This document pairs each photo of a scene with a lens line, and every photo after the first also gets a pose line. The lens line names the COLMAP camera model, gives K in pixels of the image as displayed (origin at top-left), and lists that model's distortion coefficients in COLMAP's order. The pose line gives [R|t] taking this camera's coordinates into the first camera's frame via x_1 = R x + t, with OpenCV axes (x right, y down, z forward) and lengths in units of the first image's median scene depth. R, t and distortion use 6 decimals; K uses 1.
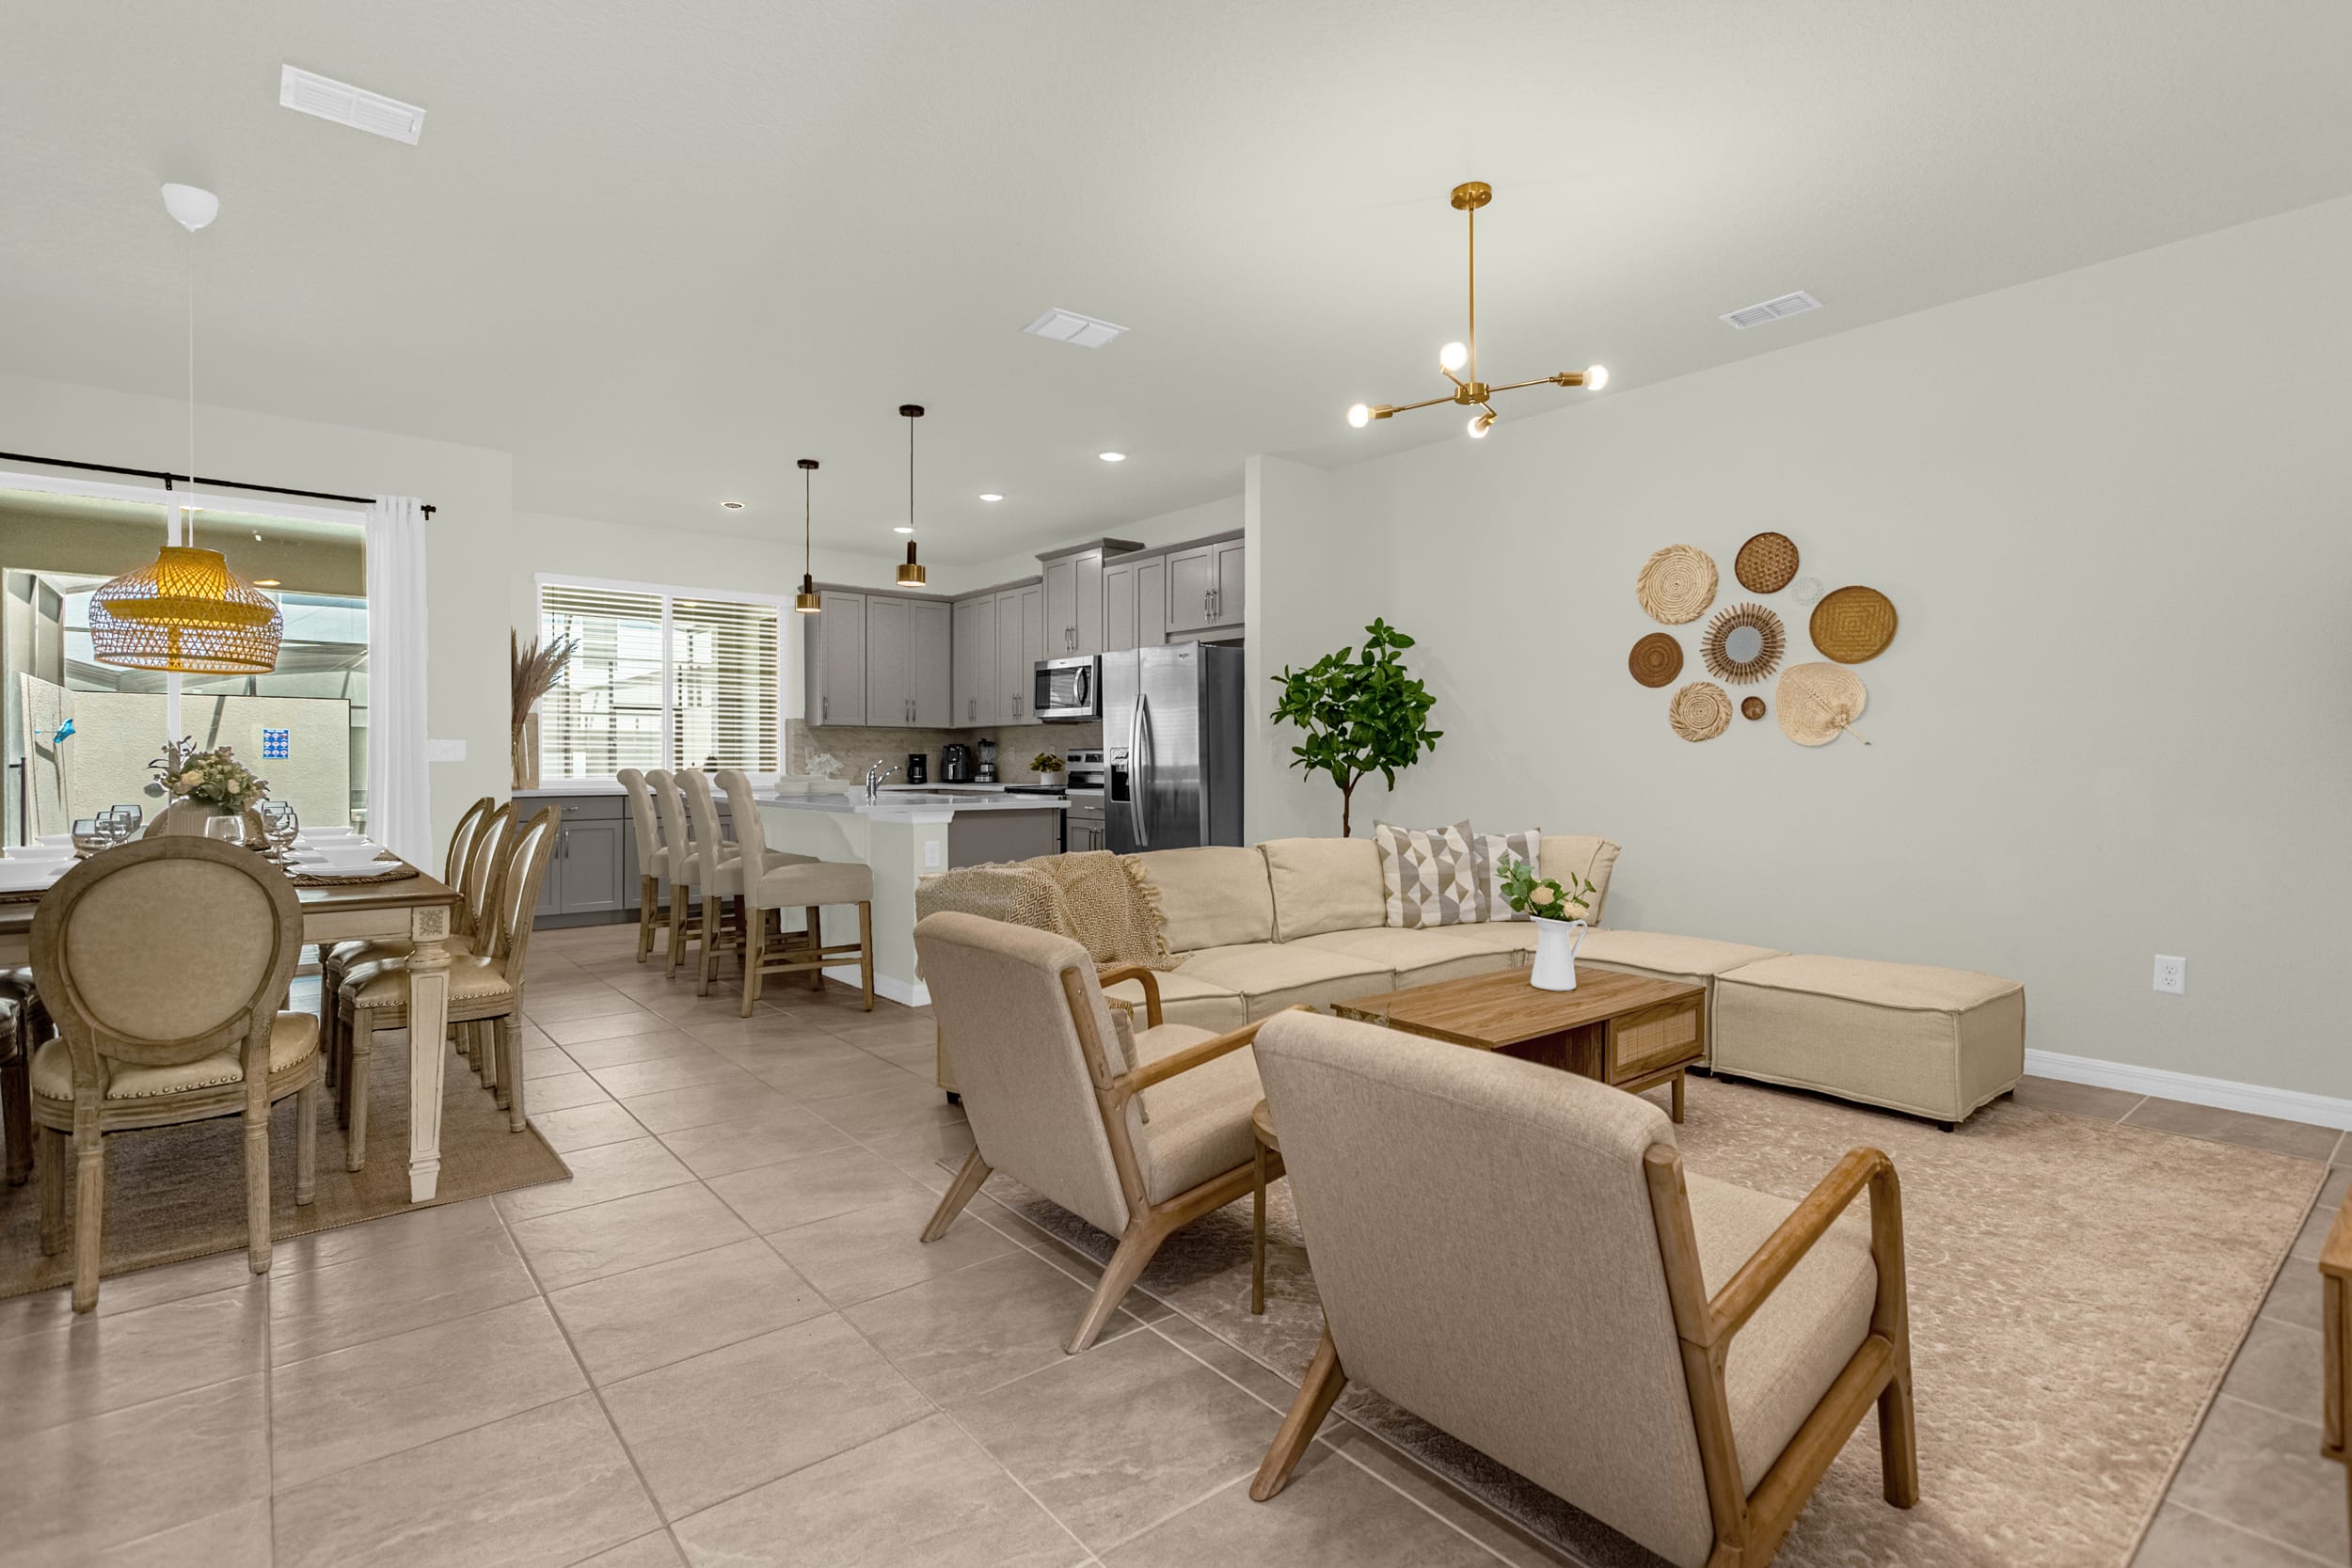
lens RADIAL K [[1119.6, 0, 1161.4], [0, 1119.6, 765.3], [0, 0, 1]] dist [-0.000902, 0.000081]
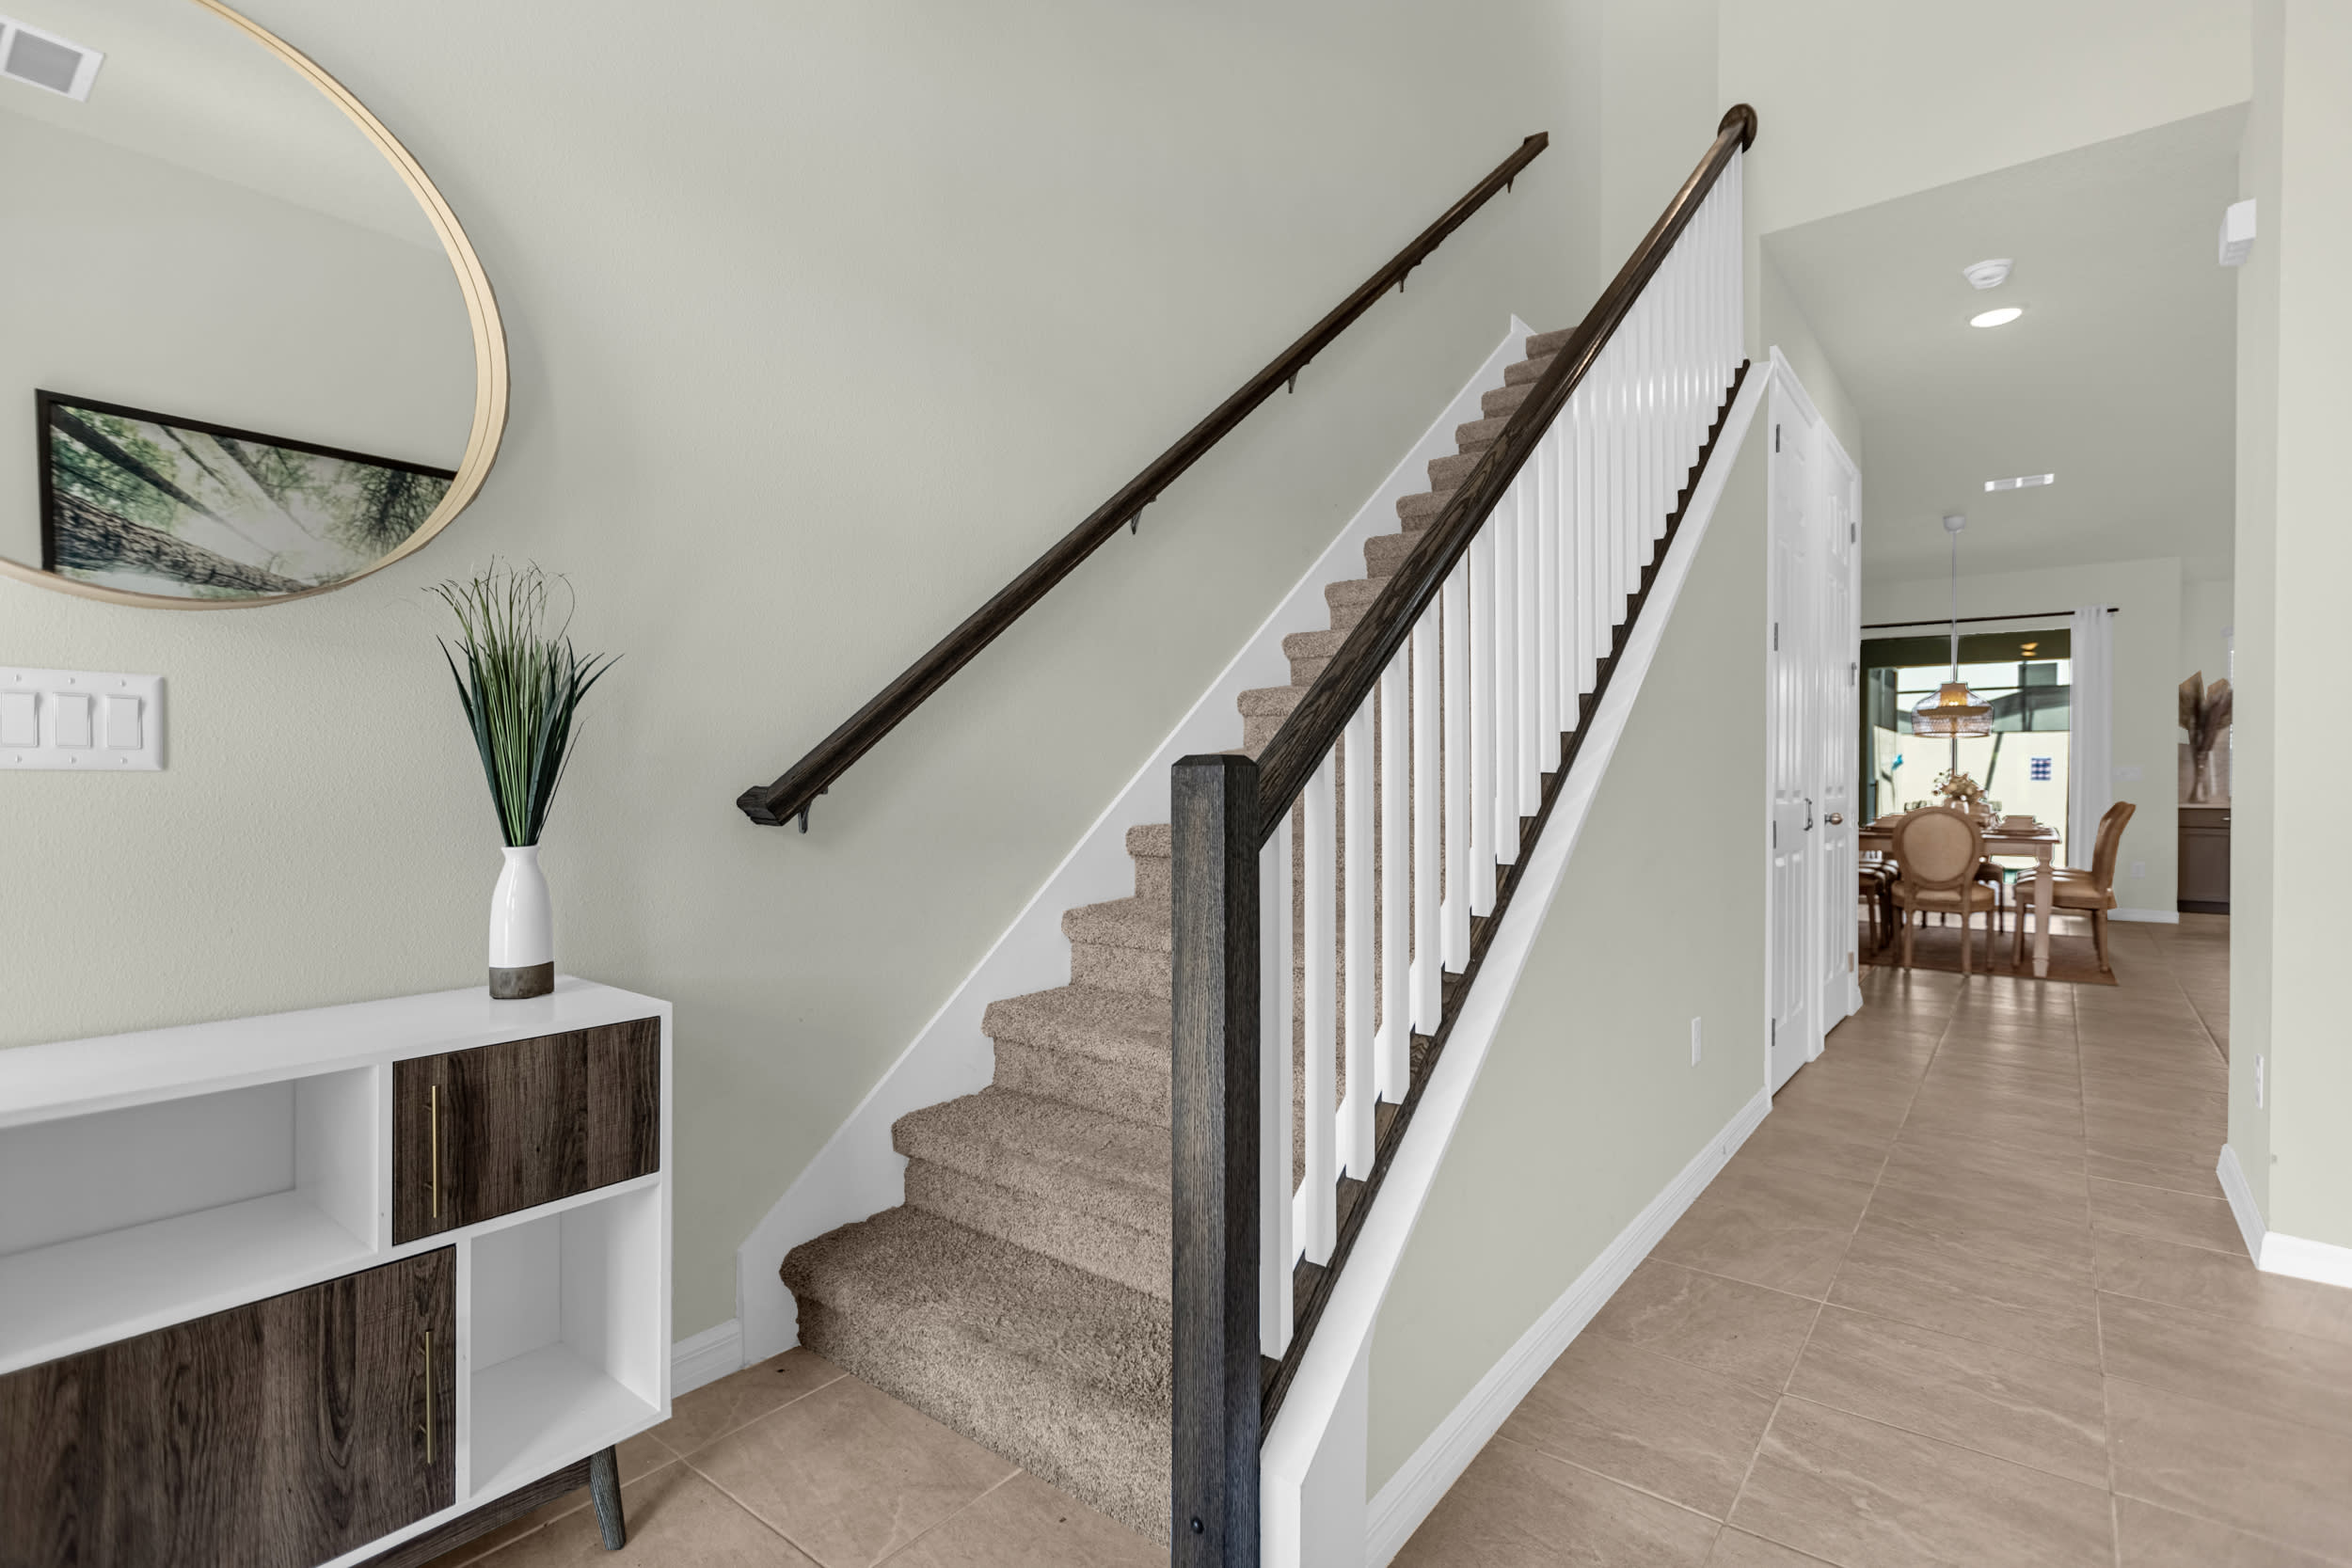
lens RADIAL K [[1119.6, 0, 1161.4], [0, 1119.6, 765.3], [0, 0, 1]] dist [-0.000902, 0.000081]
pose [[0.213605, -0.009490, -0.976874, 0.679968], [-0.011654, 0.999857, -0.012261, 0.009760], [0.976851, 0.014004, 0.213464, -0.704049]]
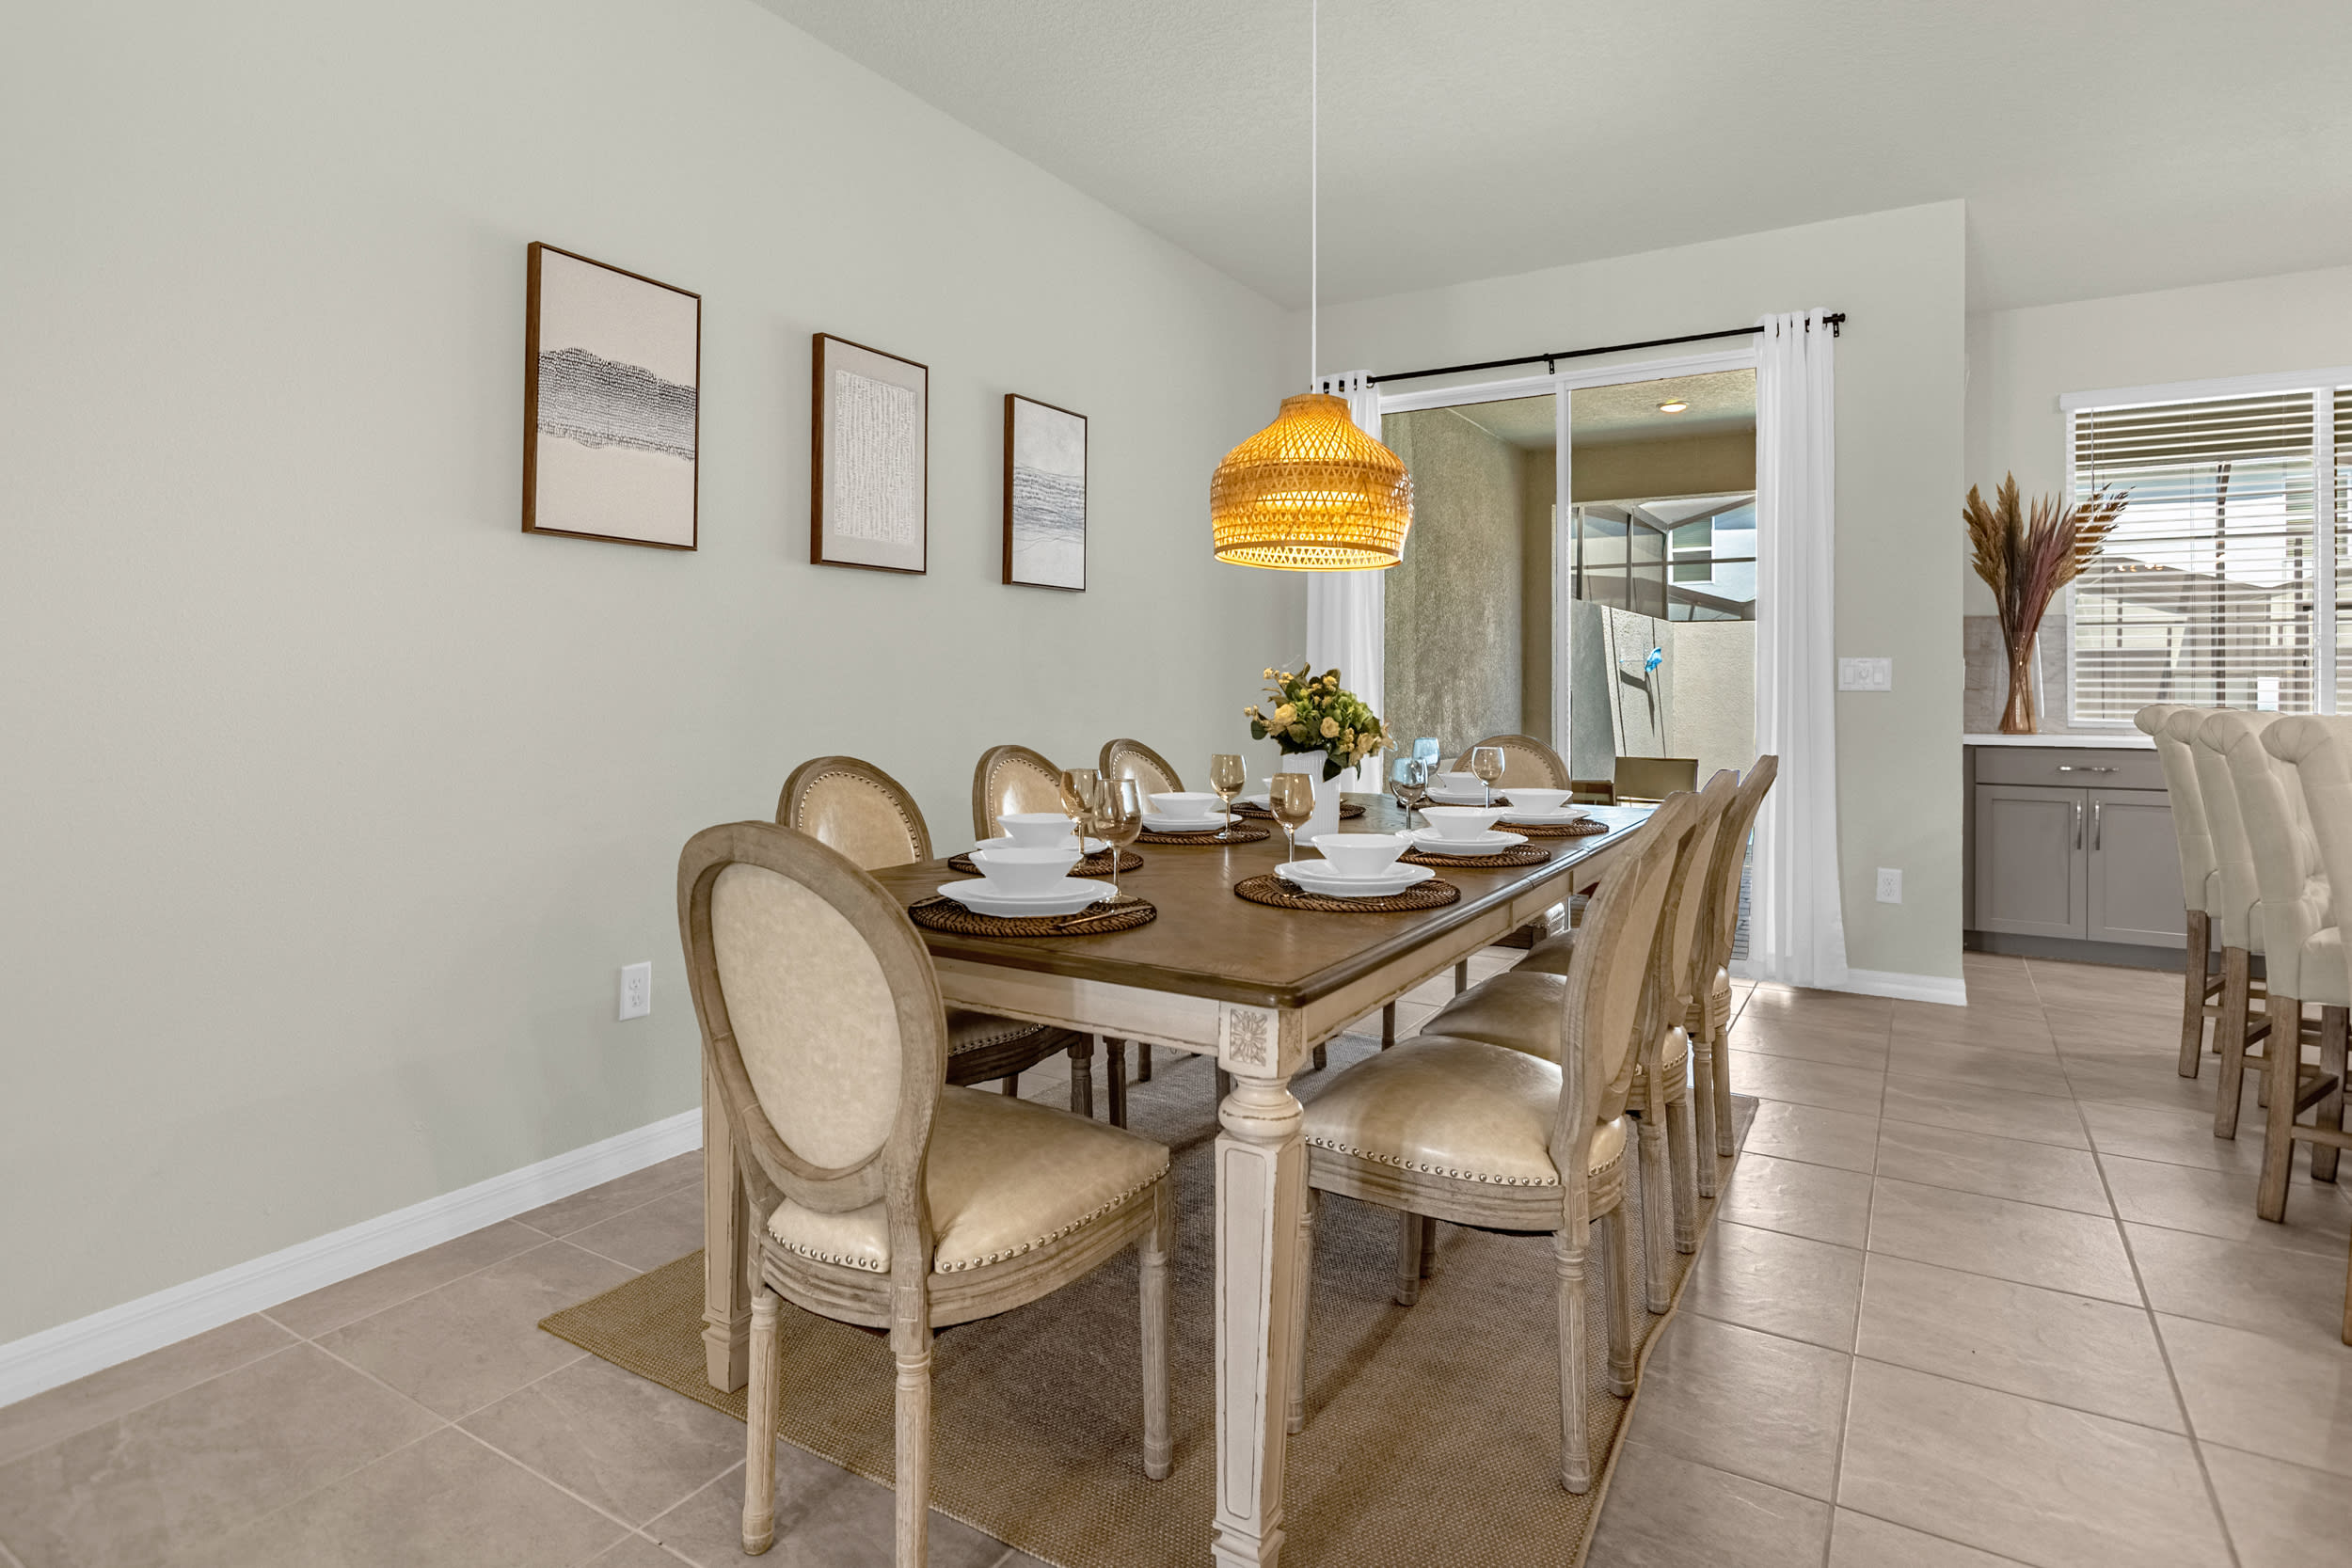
lens RADIAL K [[1234.7, 0, 1172.9], [0, 1234.7, 687.2], [0, 0, 1]] dist [-0.001885, -0.000313]
pose [[0.332809, 0.002296, -0.942991, -0.109810], [-0.006908, 0.999976, -0.000003, -0.003827], [0.942969, 0.006515, 0.332817, 0.500405]]
